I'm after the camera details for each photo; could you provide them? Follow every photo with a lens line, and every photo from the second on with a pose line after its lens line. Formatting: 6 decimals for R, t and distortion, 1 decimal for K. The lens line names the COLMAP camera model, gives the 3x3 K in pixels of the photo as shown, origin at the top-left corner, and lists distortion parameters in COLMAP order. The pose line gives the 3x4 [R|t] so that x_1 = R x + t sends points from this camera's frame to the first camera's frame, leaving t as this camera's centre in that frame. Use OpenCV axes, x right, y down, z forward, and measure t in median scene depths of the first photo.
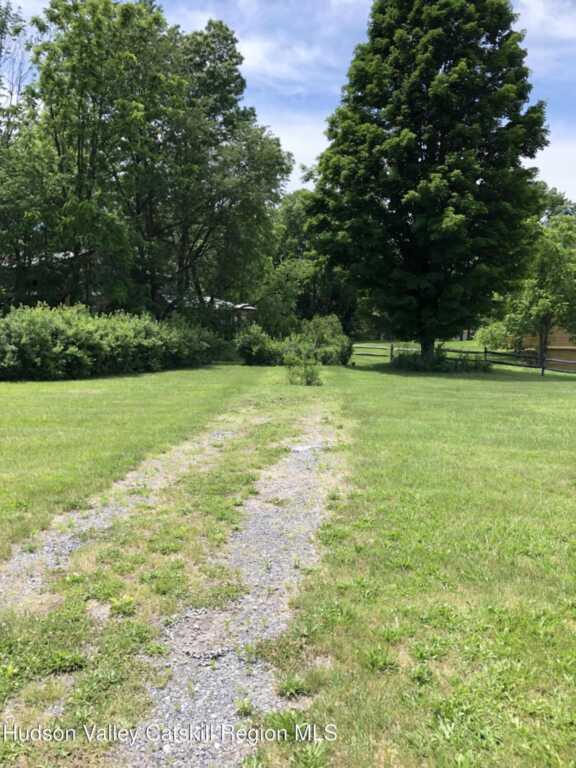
lens RADIAL K [[612.8, 0, 288.0], [0, 612.8, 384.0], [0, 0, 1]] dist [0.027028, -0.017290]
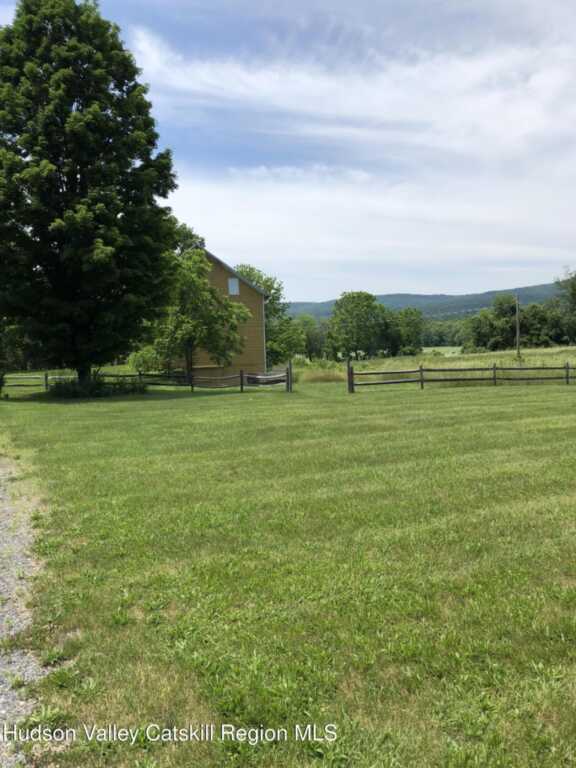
lens RADIAL K [[612.8, 0, 288.0], [0, 612.8, 384.0], [0, 0, 1]] dist [0.027028, -0.017290]
pose [[0.846669, -0.074664, 0.526856, -0.031271], [0.095903, 0.995305, -0.013067, 0.003334], [-0.523407, 0.061591, 0.849854, -0.045844]]
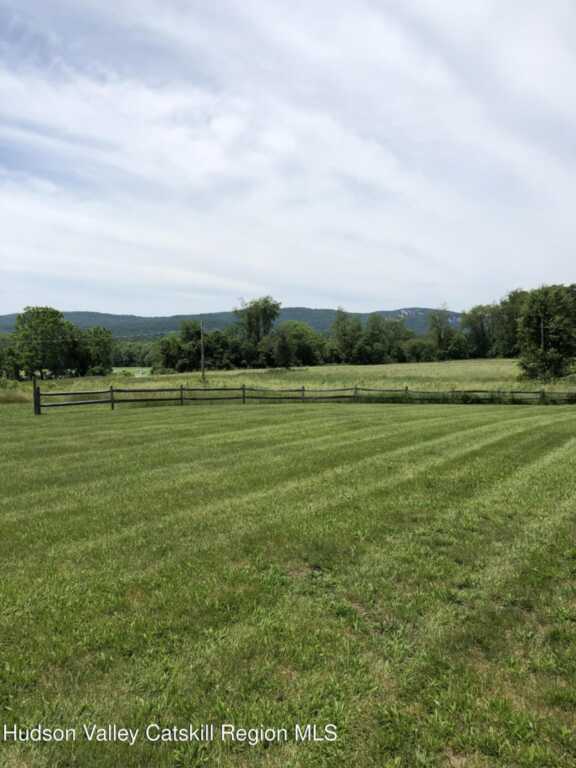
lens RADIAL K [[697.4, 0, 288.0], [0, 697.4, 384.0], [0, 0, 1]] dist [0.003862, -0.015991]
pose [[0.520806, -0.054934, 0.851906, -0.063318], [0.100809, 0.994903, 0.002526, 0.003482], [-0.847702, 0.084564, 0.523689, -0.077575]]
